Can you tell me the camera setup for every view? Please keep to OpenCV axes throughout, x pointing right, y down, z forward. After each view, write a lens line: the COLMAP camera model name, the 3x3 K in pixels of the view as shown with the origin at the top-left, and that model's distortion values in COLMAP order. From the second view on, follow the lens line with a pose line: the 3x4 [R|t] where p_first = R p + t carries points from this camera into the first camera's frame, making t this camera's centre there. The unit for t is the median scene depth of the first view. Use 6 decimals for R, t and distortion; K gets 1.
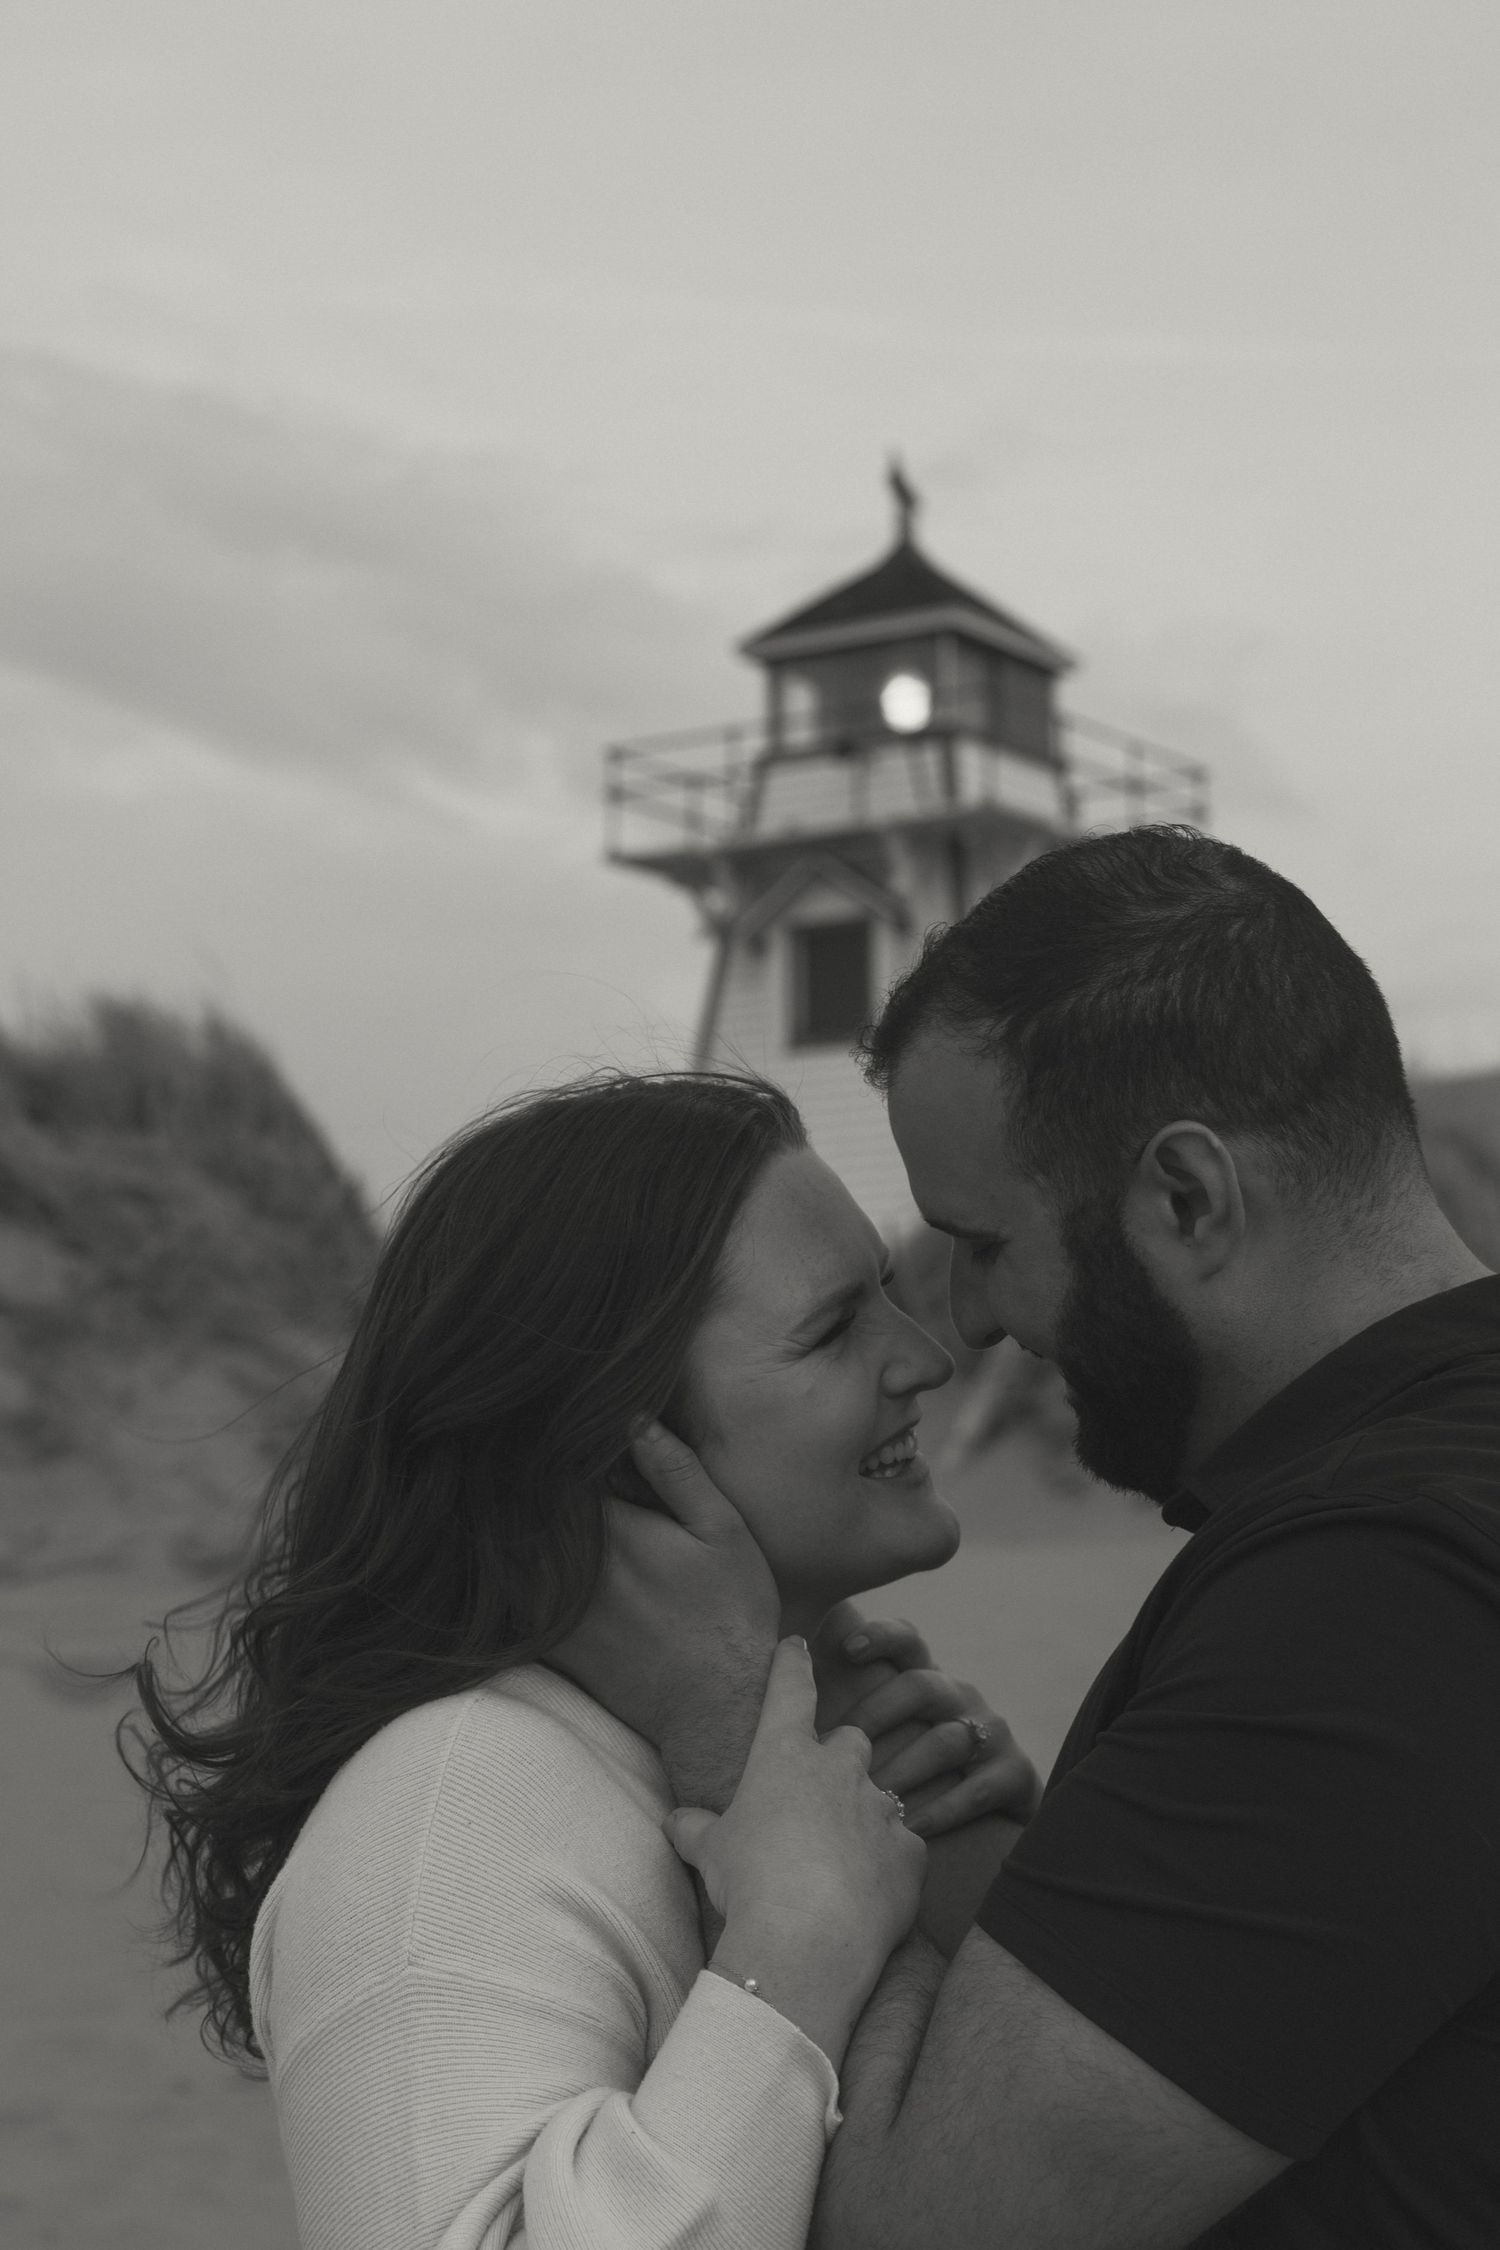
lens RADIAL K [[4149.9, 0, 750.0], [0, 4149.9, 1125.0], [0, 0, 1]] dist [0.021363, 0.015839]
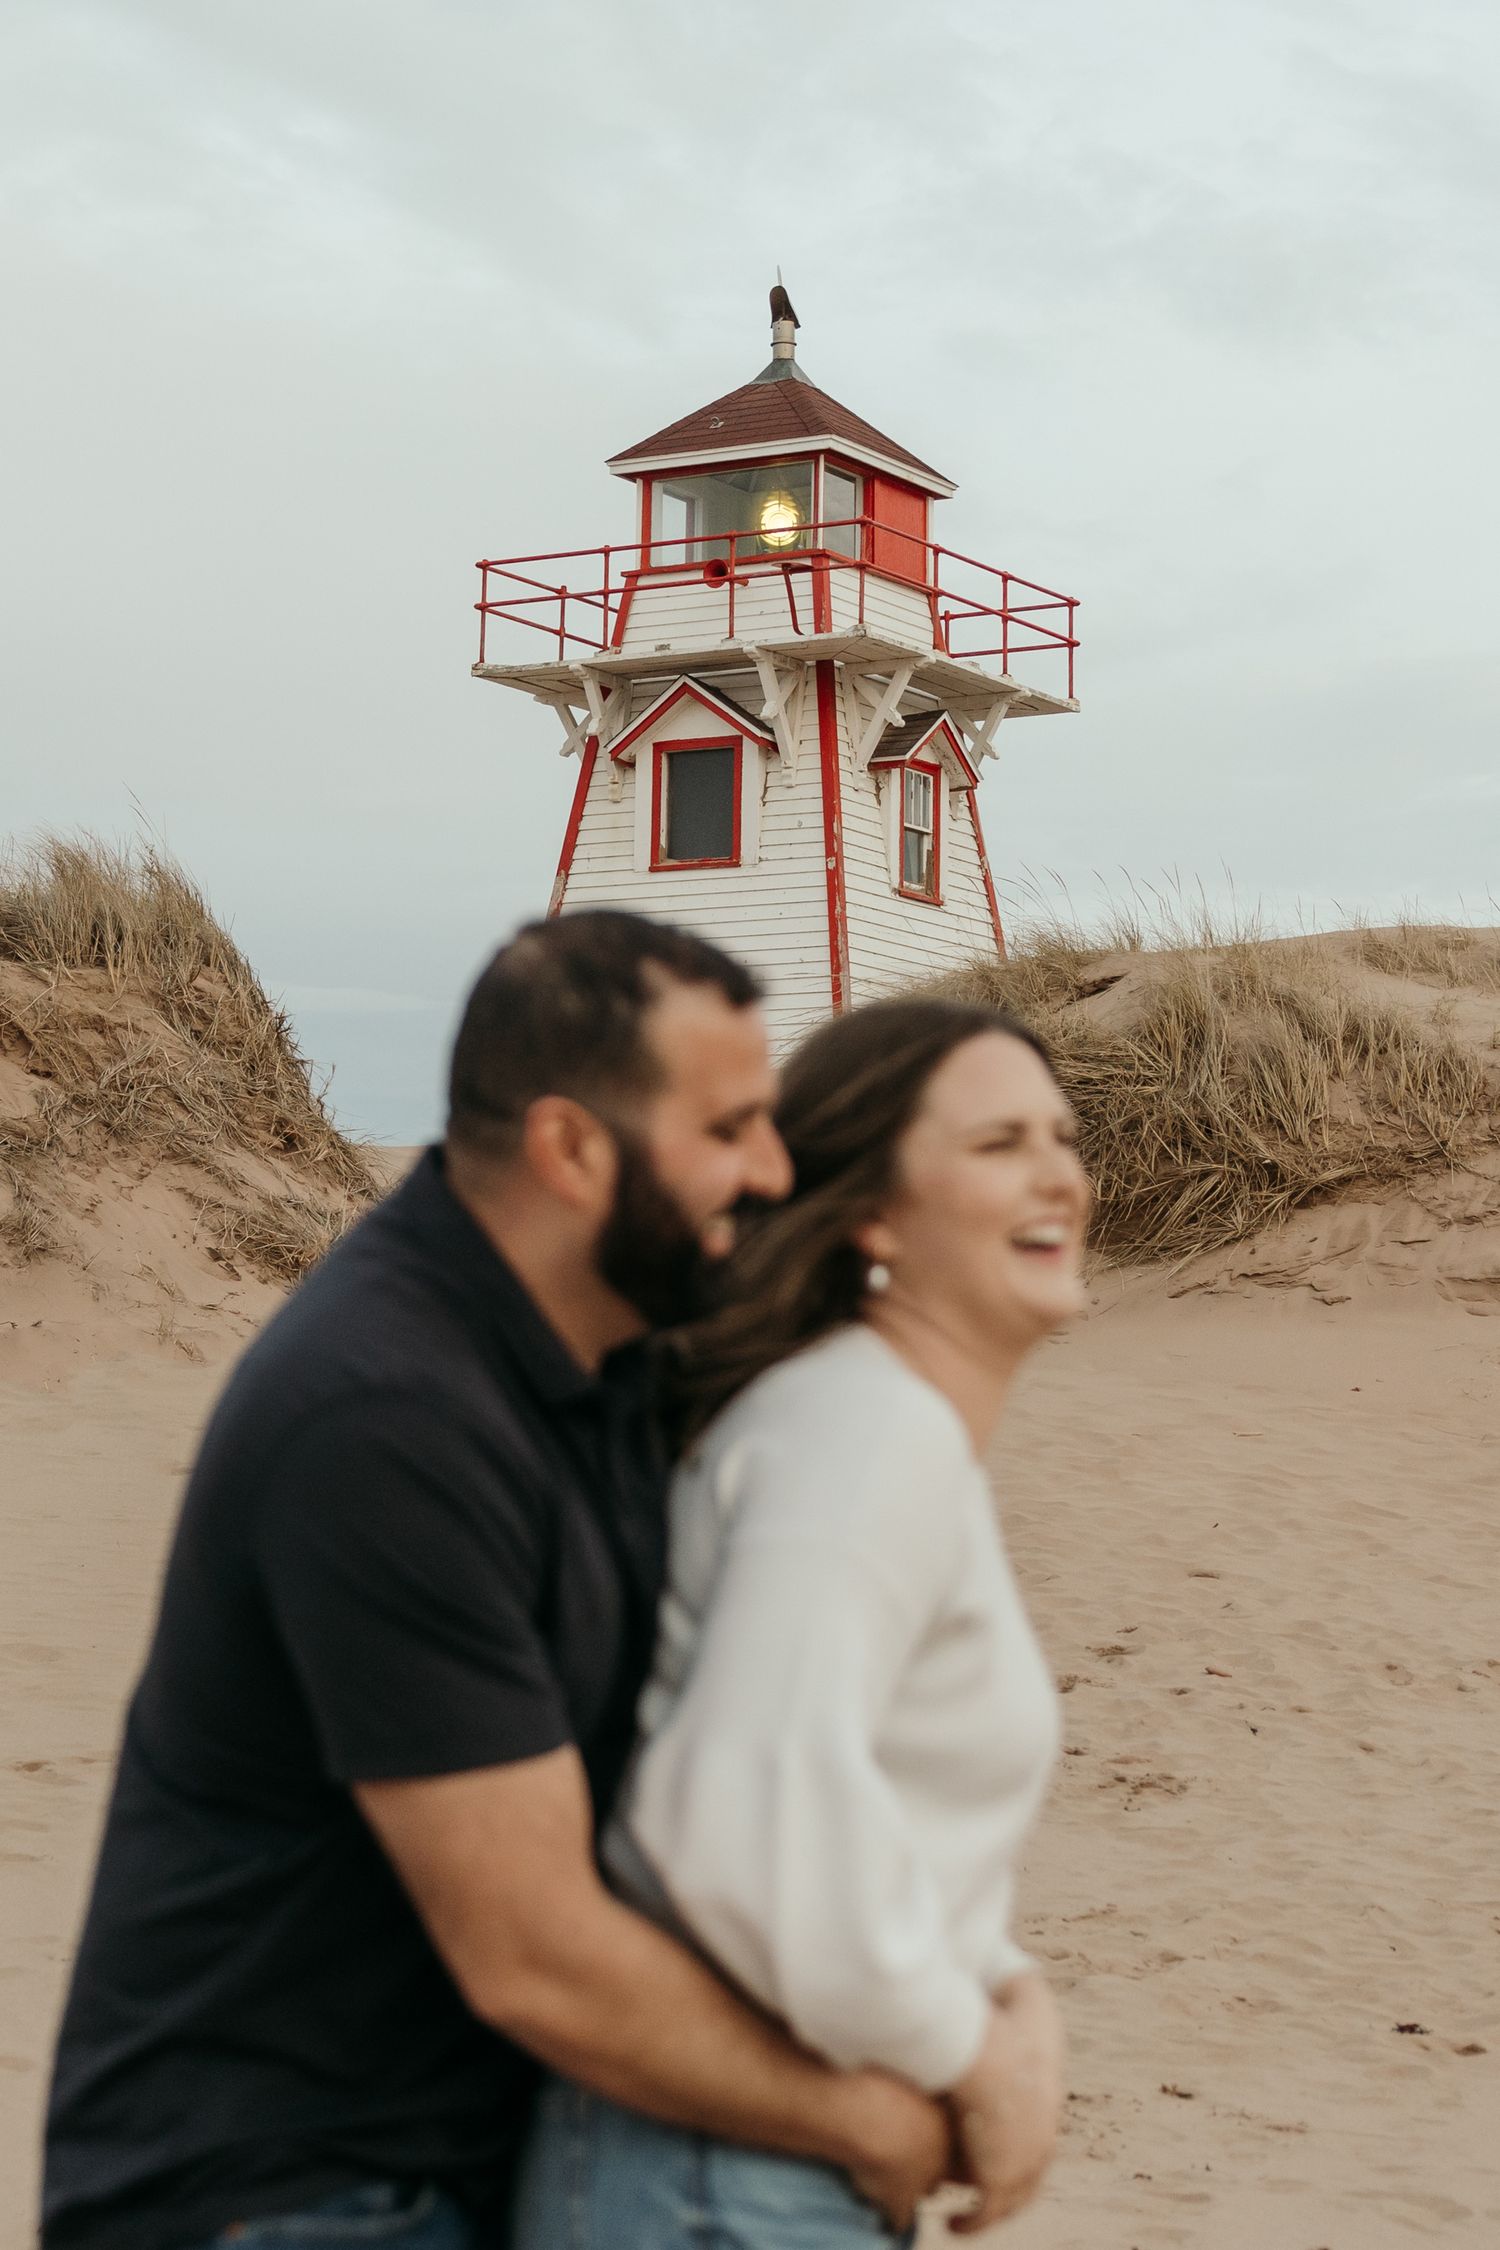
lens RADIAL K [[4906.7, 0, 502.3], [0, 4906.7, 1123.8], [0, 0, 1]] dist [-0.066615, 0.105463]
pose [[0.999386, 0.034702, -0.004897, -0.018700], [-0.034399, 0.998033, 0.052419, -0.017606], [0.006706, -0.052218, 0.998613, -0.190360]]
